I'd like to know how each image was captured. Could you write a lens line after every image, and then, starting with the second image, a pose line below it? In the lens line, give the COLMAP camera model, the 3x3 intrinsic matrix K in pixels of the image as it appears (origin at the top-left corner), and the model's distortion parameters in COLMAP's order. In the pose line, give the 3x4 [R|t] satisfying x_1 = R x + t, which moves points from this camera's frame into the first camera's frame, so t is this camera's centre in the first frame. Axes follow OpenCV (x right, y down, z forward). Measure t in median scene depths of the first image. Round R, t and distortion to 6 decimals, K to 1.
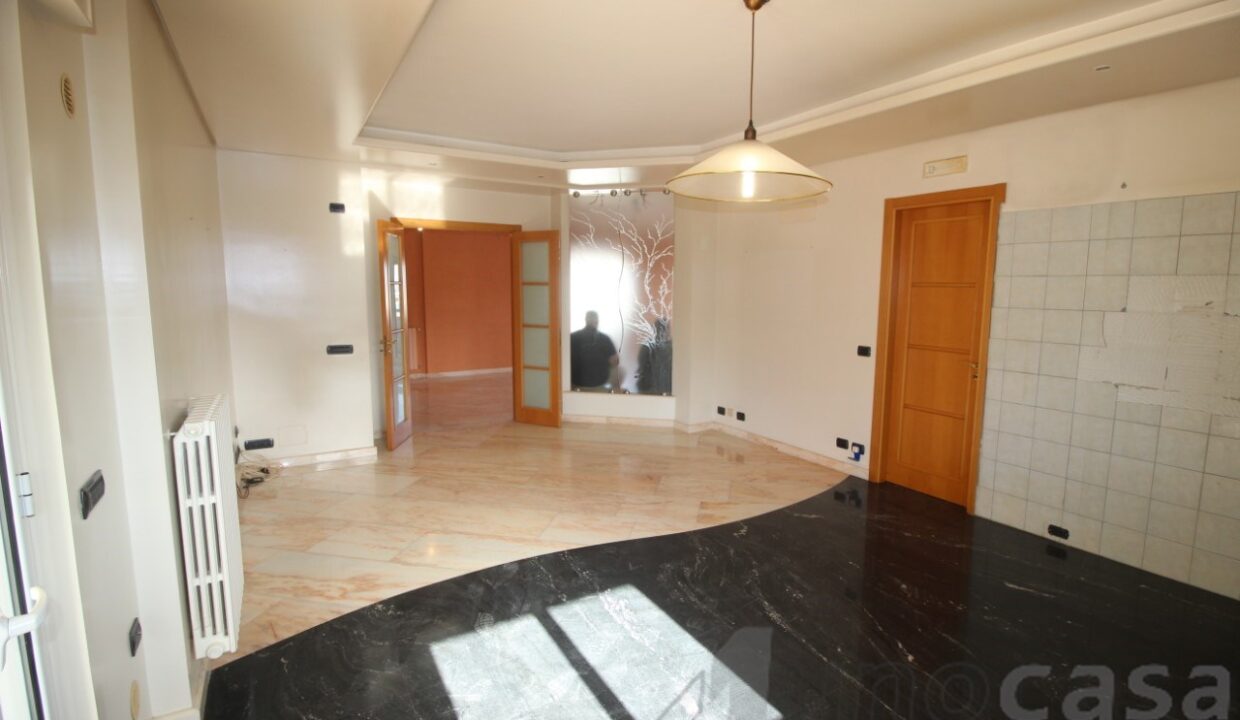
lens RADIAL K [[572.4, 0, 623.9], [0, 572.4, 358.3], [0, 0, 1]] dist [-0.014356, -0.006016]
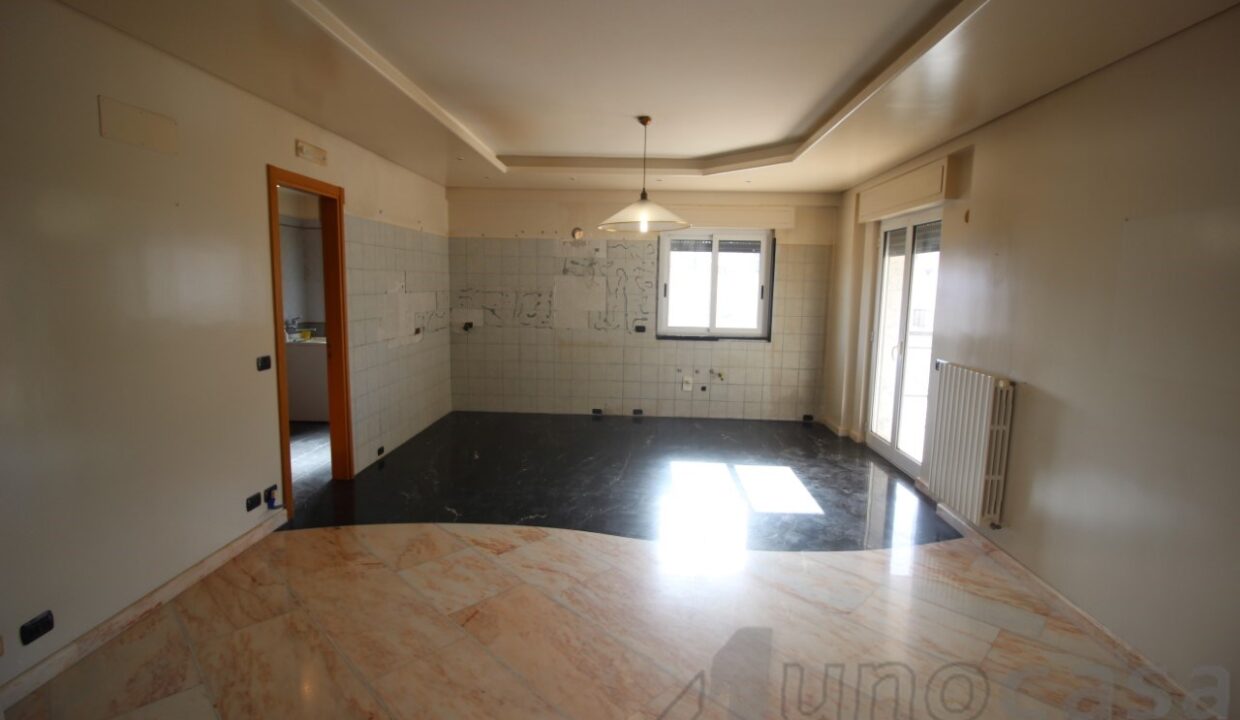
lens RADIAL K [[572.4, 0, 624.5], [0, 572.4, 357.4], [0, 0, 1]] dist [-0.014356, -0.006016]
pose [[-0.839538, -0.093510, 0.535193, -0.392275], [0.040860, 0.971420, 0.233825, -0.184616], [-0.541762, 0.218173, -0.811723, 1.424979]]
